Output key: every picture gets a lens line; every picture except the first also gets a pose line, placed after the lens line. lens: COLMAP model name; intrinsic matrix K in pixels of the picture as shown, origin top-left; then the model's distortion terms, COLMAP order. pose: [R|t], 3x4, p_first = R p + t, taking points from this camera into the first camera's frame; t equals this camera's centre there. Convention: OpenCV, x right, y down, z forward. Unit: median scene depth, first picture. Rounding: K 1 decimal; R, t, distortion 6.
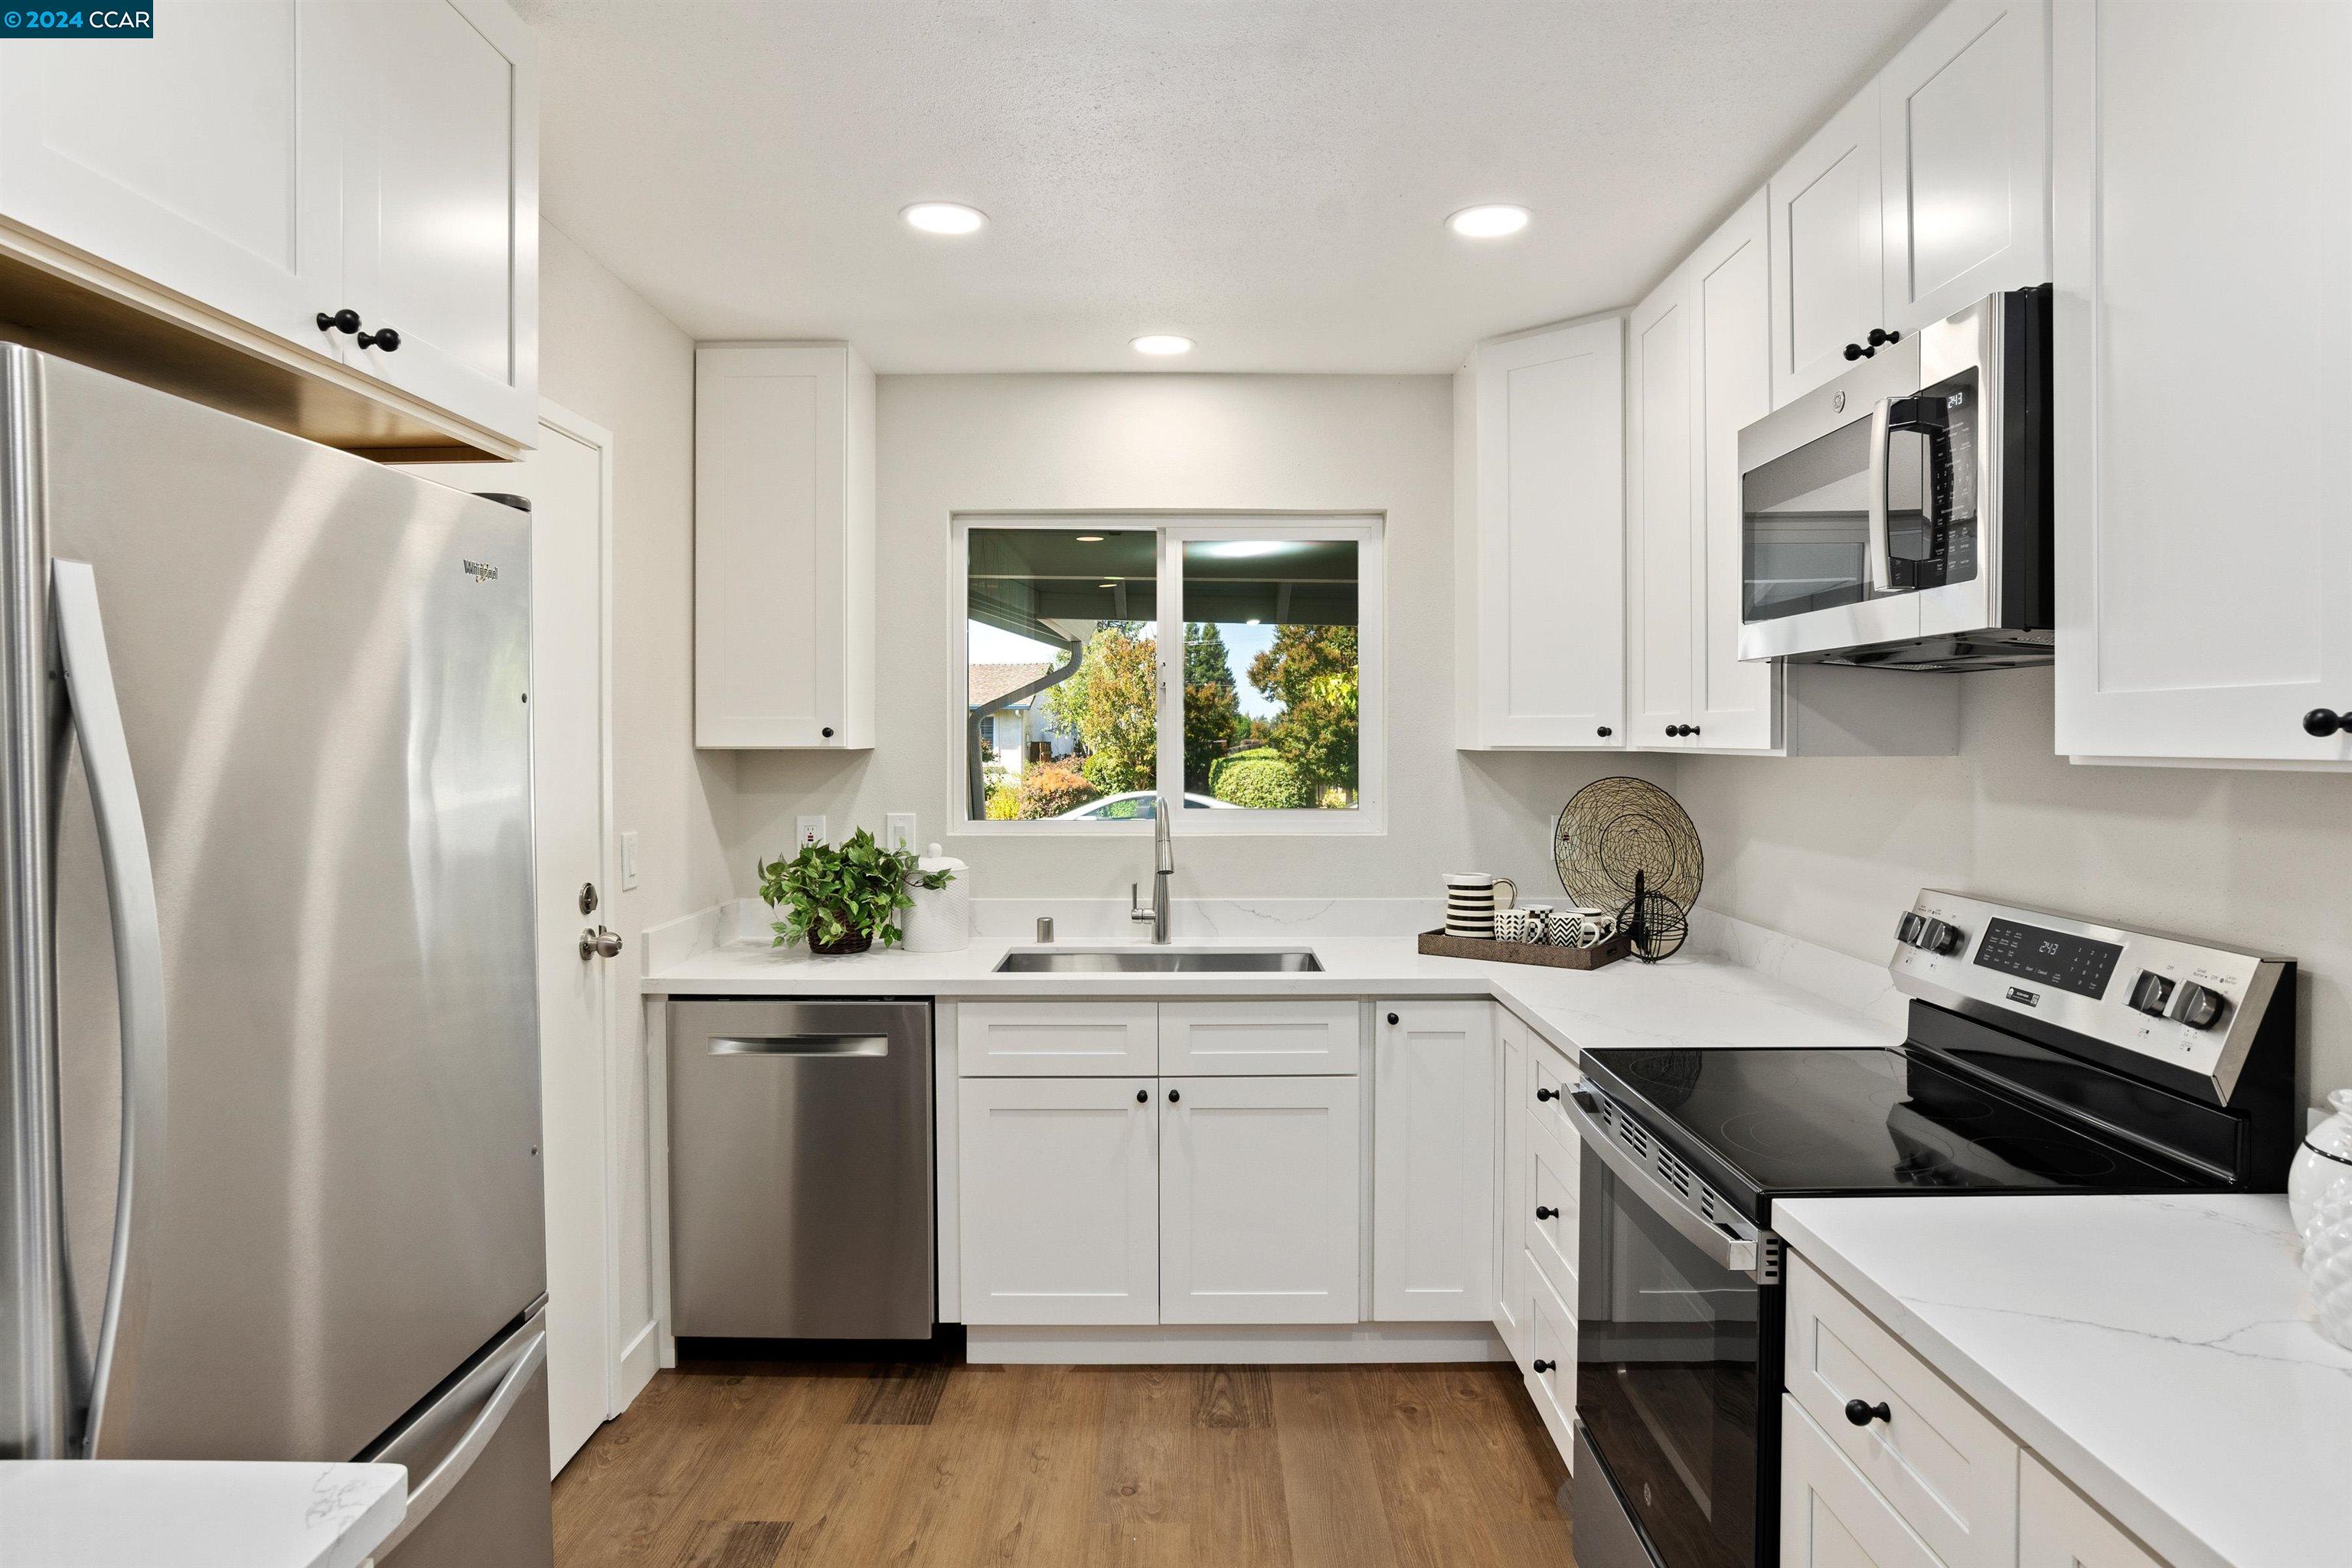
lens RADIAL K [[1381.8, 0, 1185.4], [0, 1381.8, 749.3], [0, 0, 1]] dist [-0.061633, 0.038514]
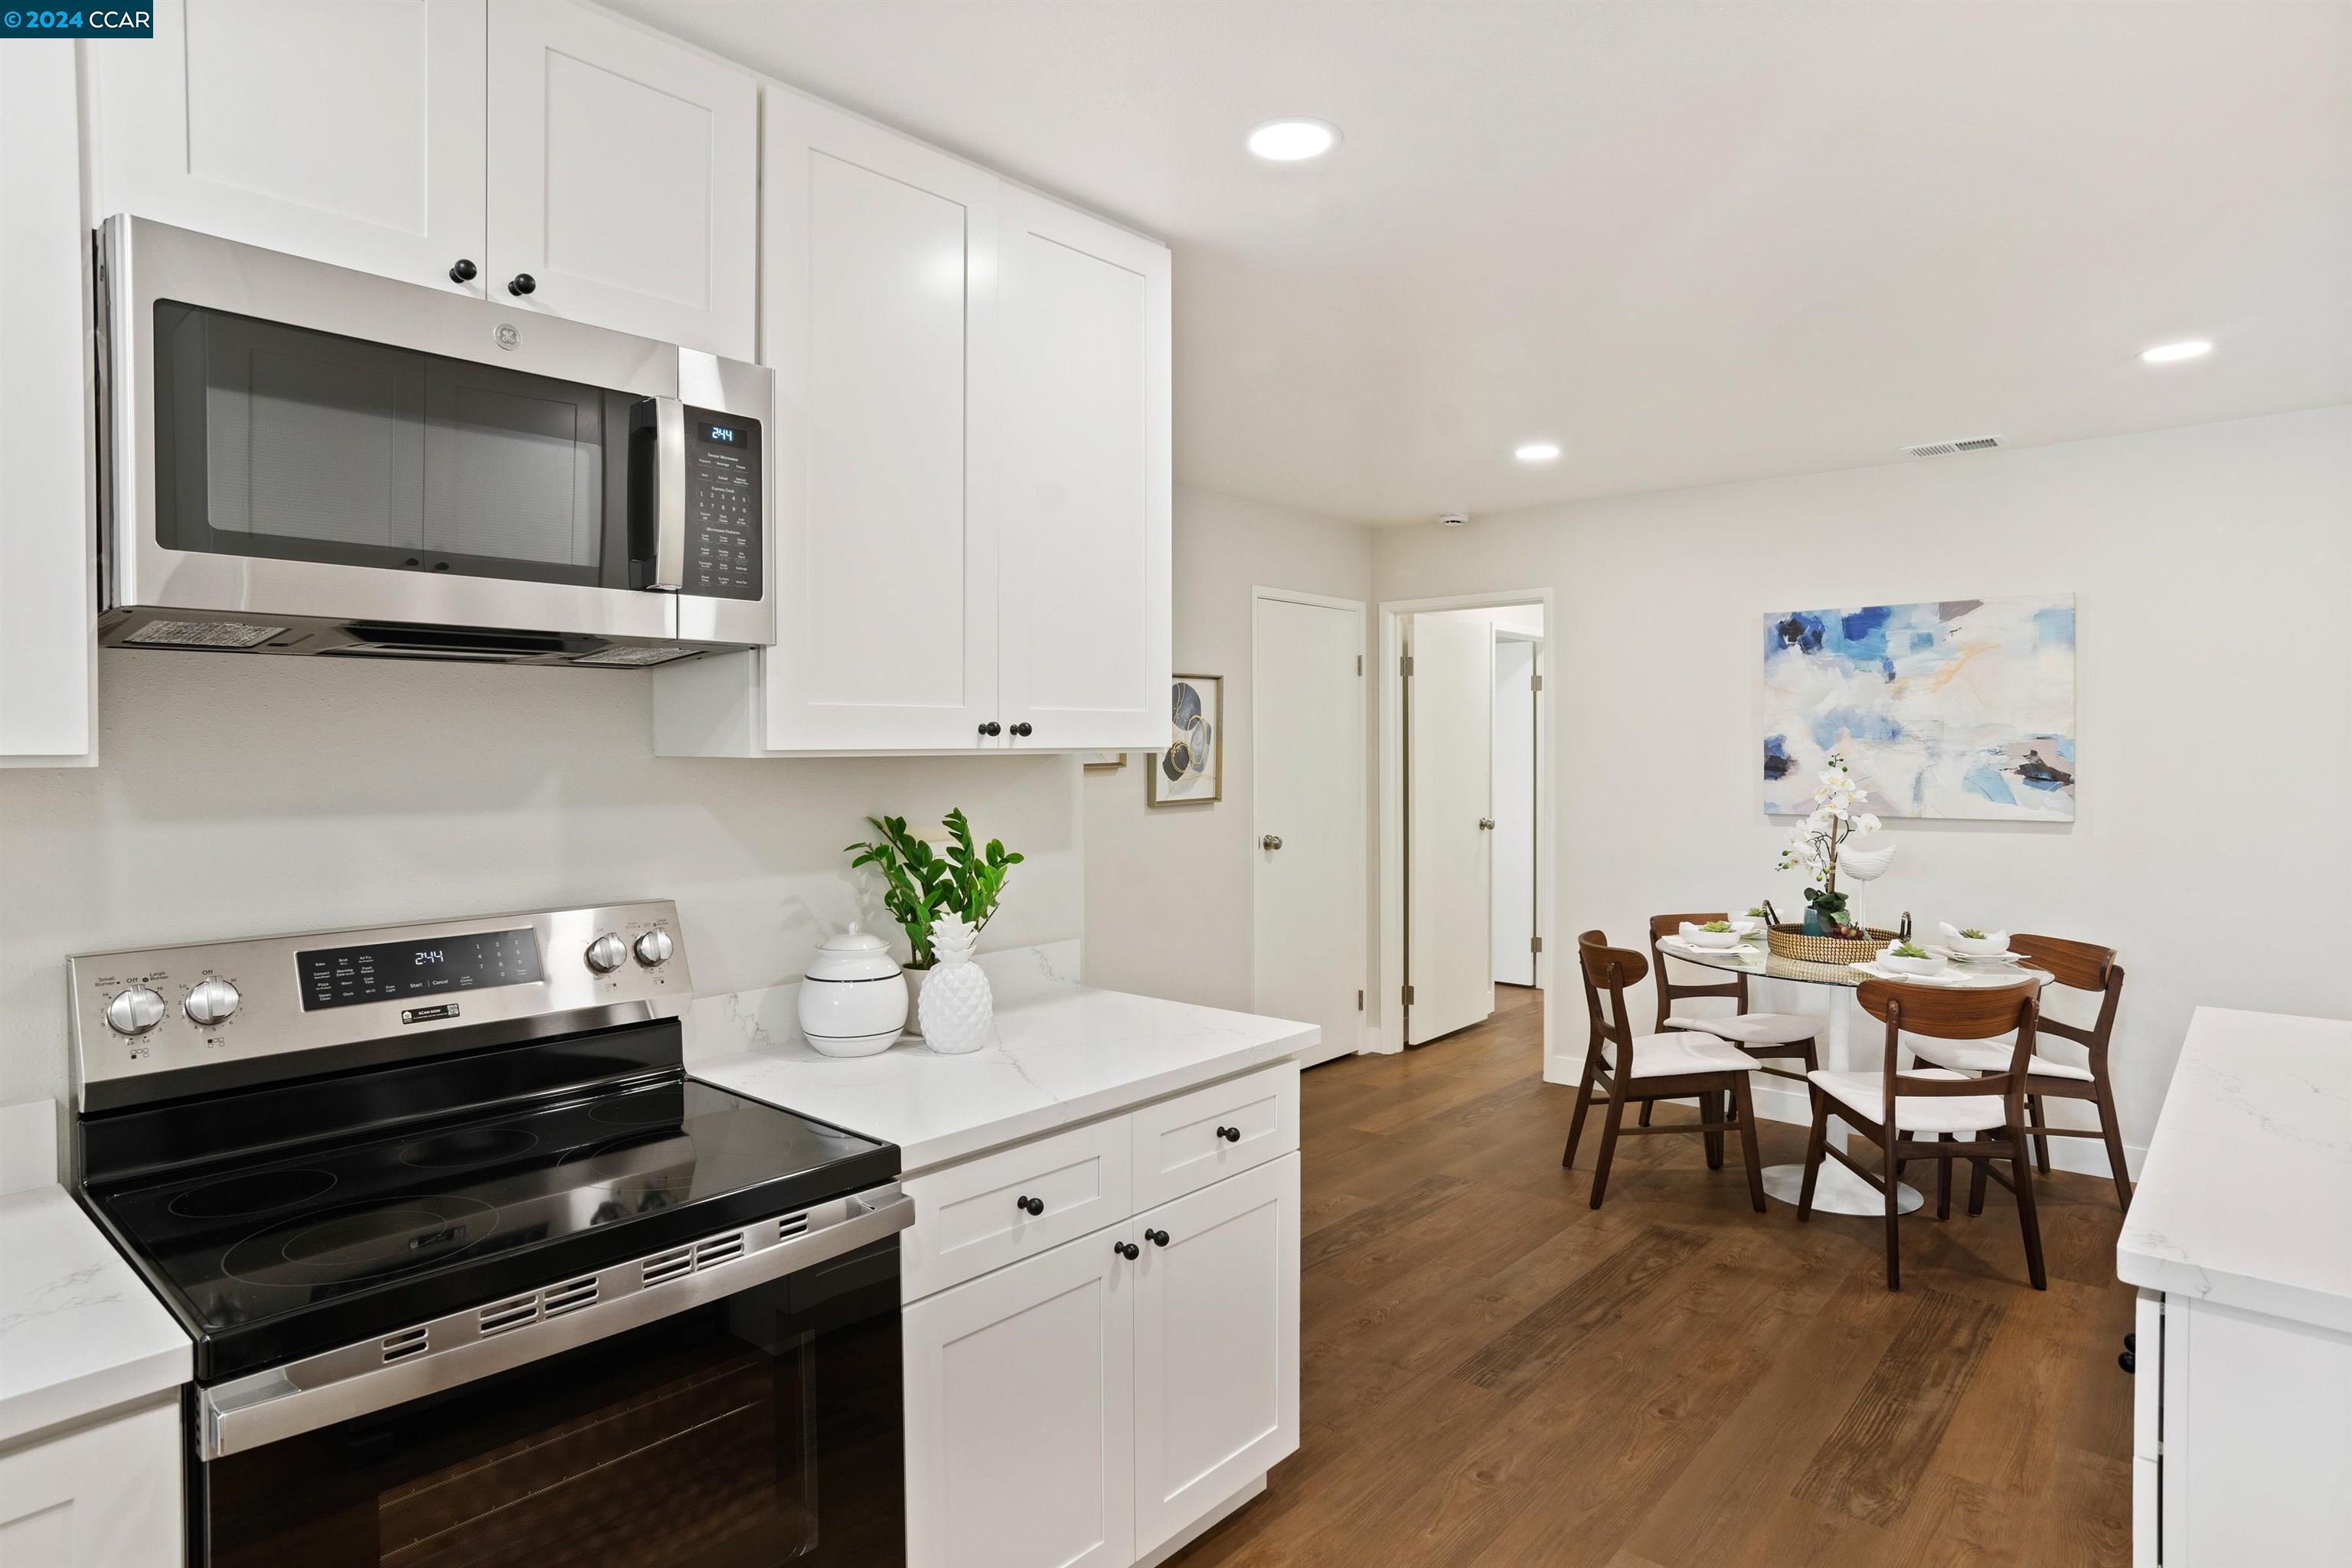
lens RADIAL K [[1303.1, 0, 1181.2], [0, 1303.1, 758.0], [0, 0, 1]] dist [-0.054817, 0.039946]
pose [[-0.762271, -0.008424, 0.647203, -0.361172], [0.002877, 0.999861, 0.016402, -0.006808], [-0.647252, 0.014364, -0.762141, 1.392954]]
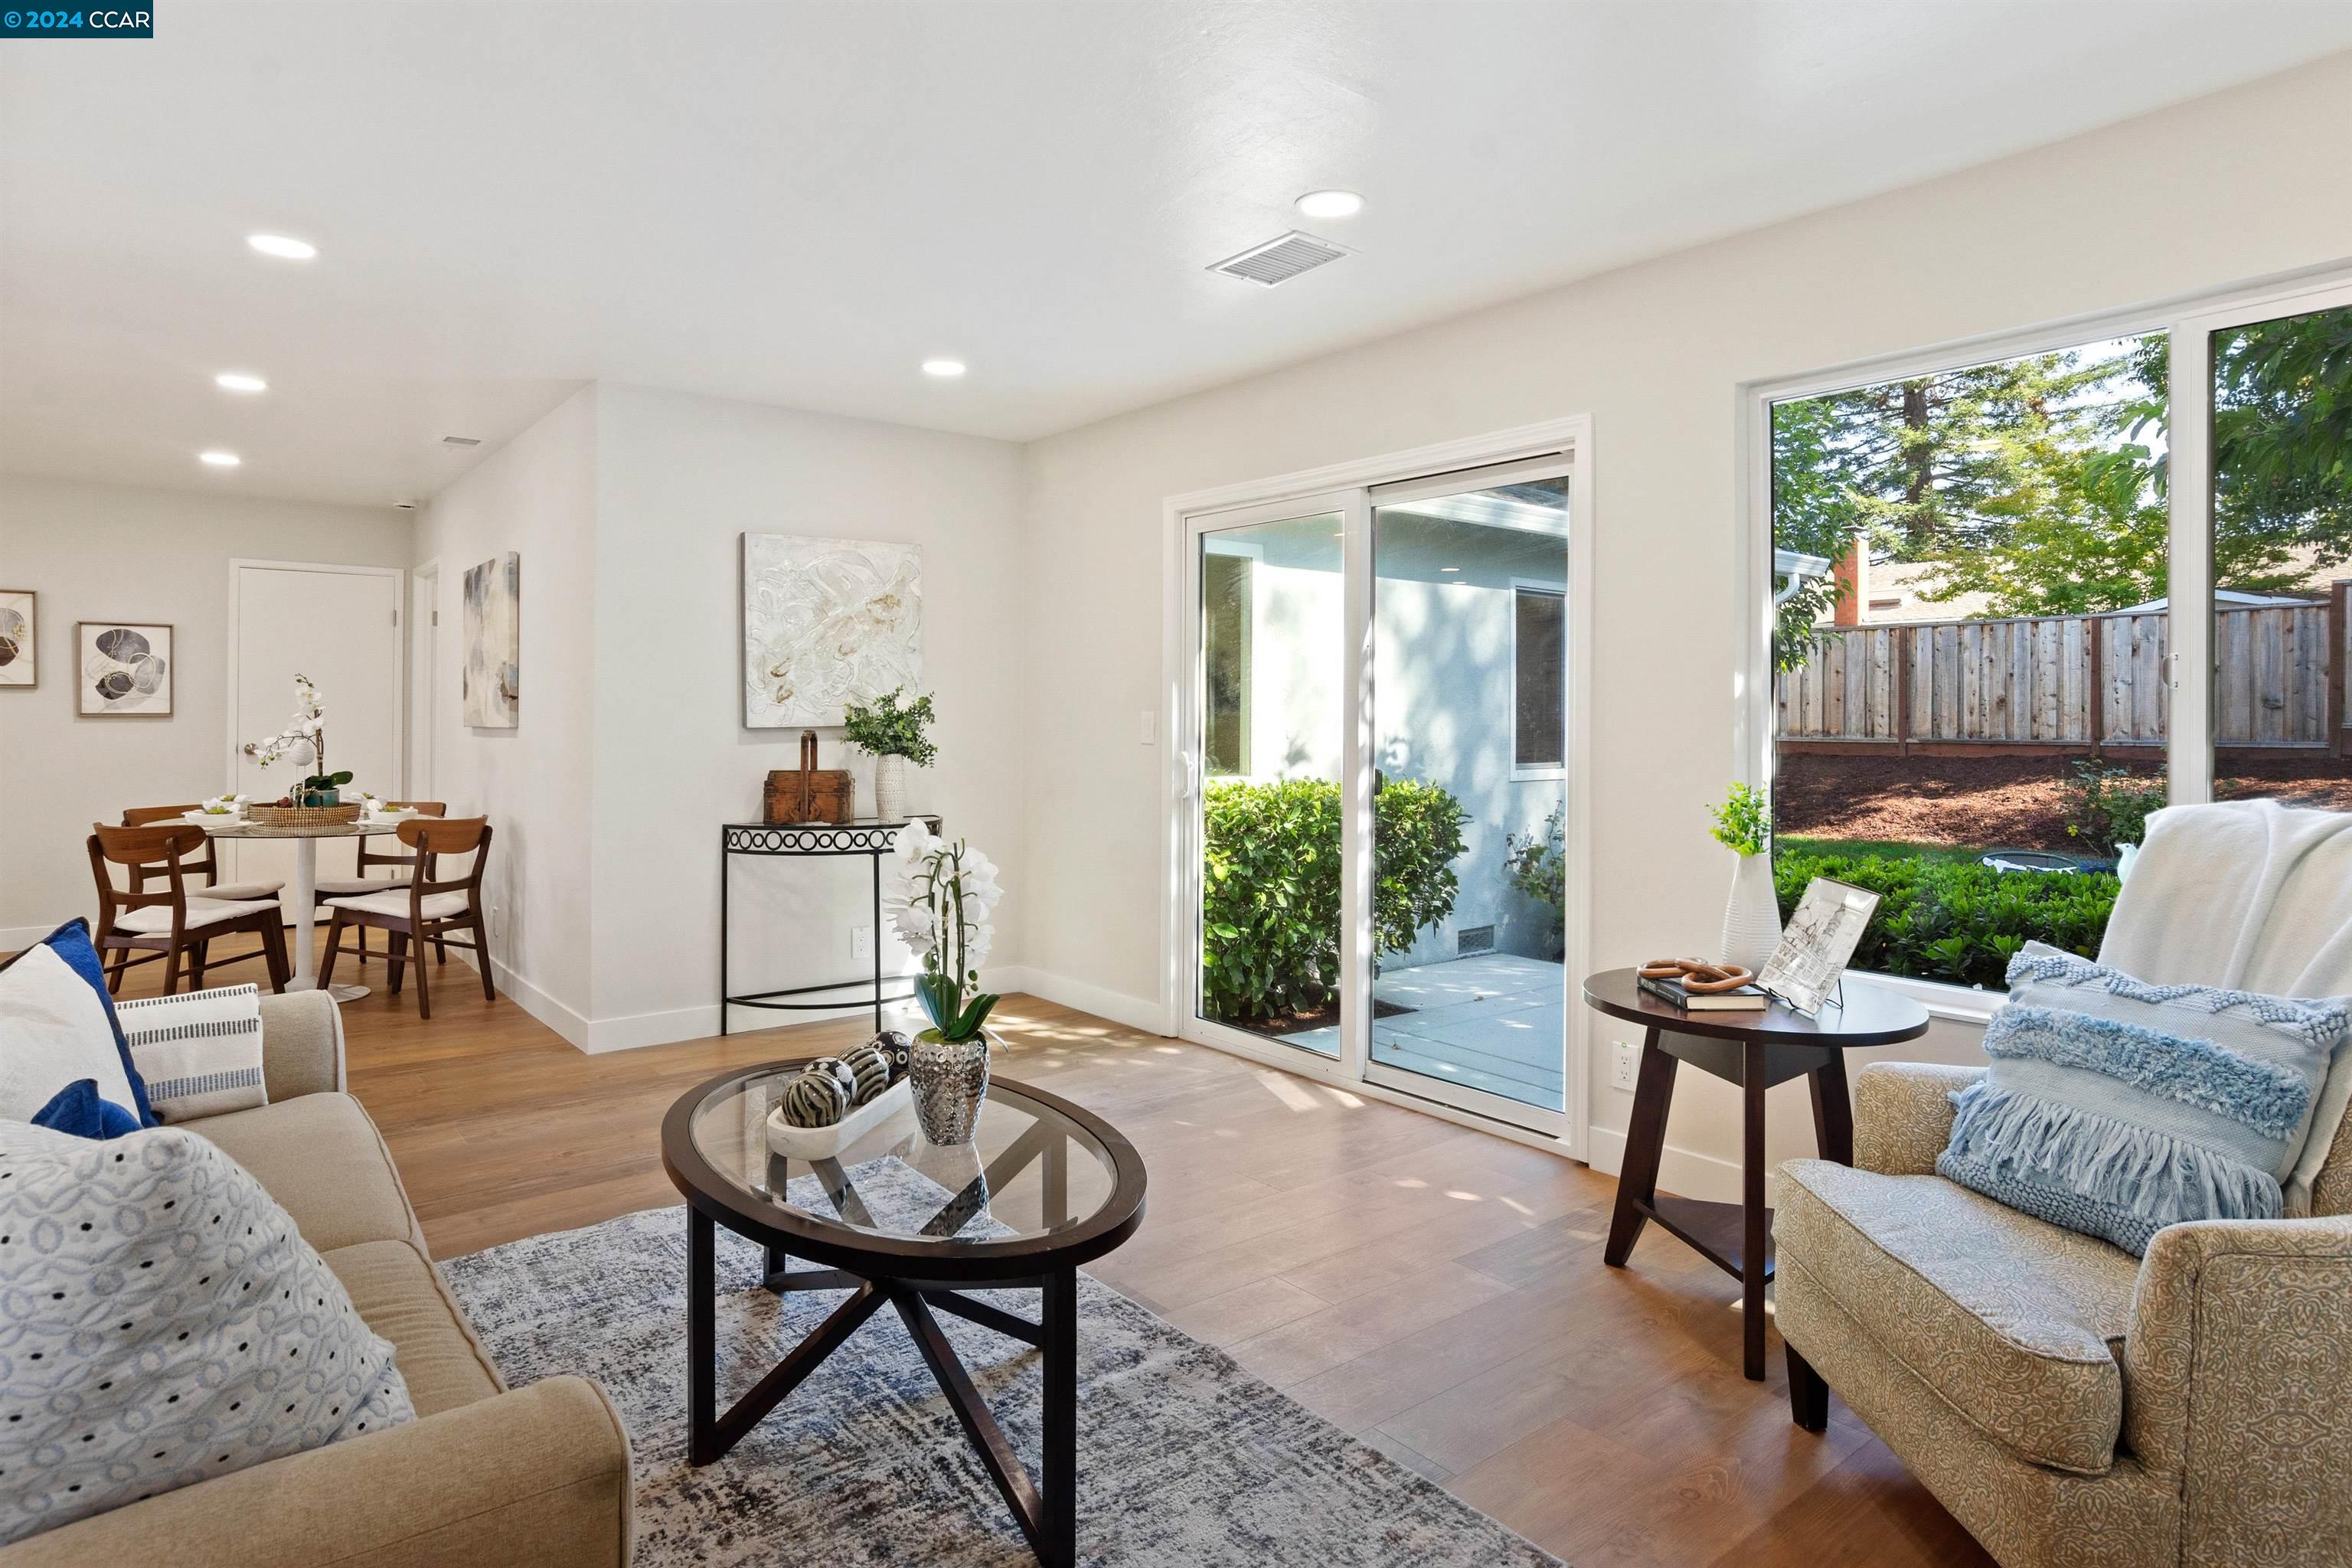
lens RADIAL K [[1286.0, 0, 1172.3], [0, 1286.0, 692.5], [0, 0, 1]] dist [-0.051814, 0.033521]
pose [[-0.644295, 0.015038, 0.764629, -3.278172], [0.003012, 0.999849, -0.017127, 0.132771], [-0.764771, -0.008732, -0.644243, -0.602159]]
